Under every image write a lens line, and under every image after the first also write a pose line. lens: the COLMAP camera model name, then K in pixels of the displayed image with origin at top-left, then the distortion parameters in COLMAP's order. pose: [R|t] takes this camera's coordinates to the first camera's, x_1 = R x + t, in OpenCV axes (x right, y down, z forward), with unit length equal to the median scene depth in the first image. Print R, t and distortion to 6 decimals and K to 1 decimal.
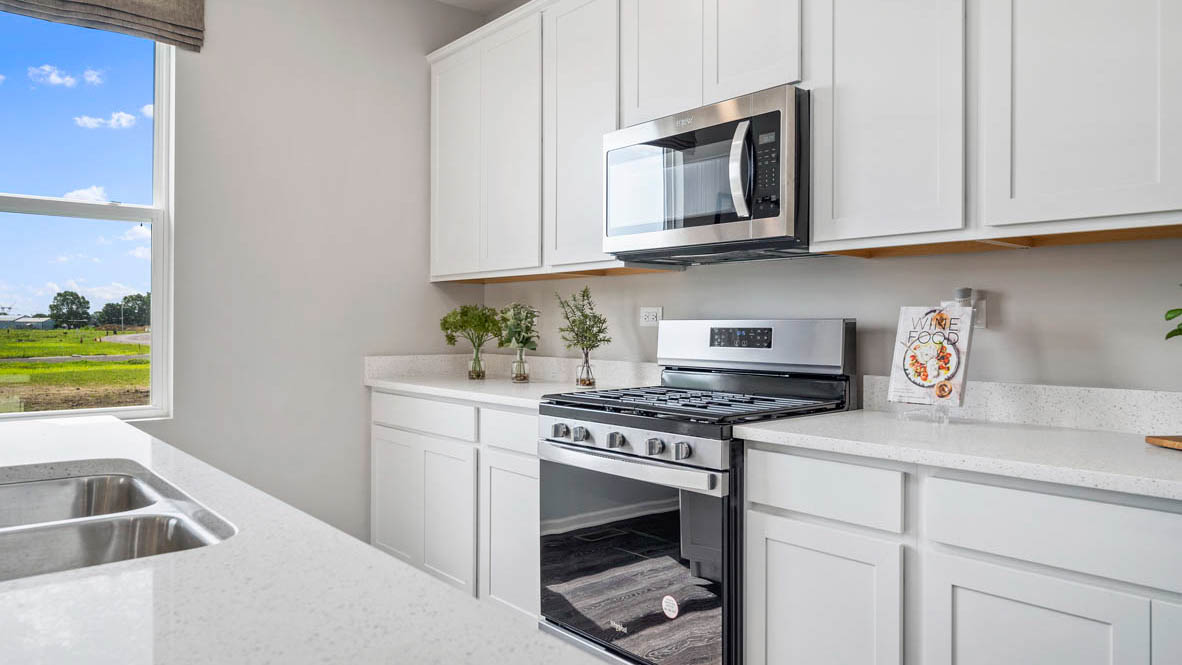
lens RADIAL K [[788.6, 0, 591.0], [0, 788.6, 332.5], [0, 0, 1]] dist [0.001073, 0.000424]
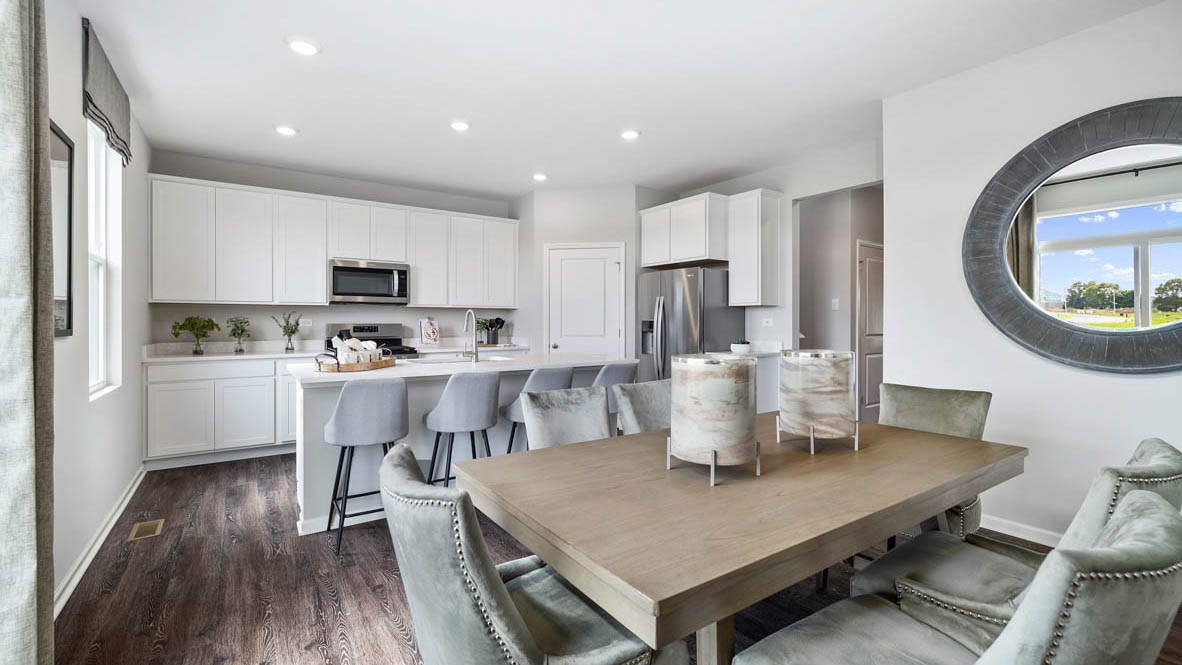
lens RADIAL K [[503.6, 0, 587.4], [0, 503.6, 323.9], [0, 0, 1]] dist [0.000086, -0.000016]
pose [[0.110654, -0.004489, 0.993849, -1.423402], [0.013505, 0.999904, 0.003013, -0.008229], [-0.993767, 0.013088, 0.110704, -0.103714]]
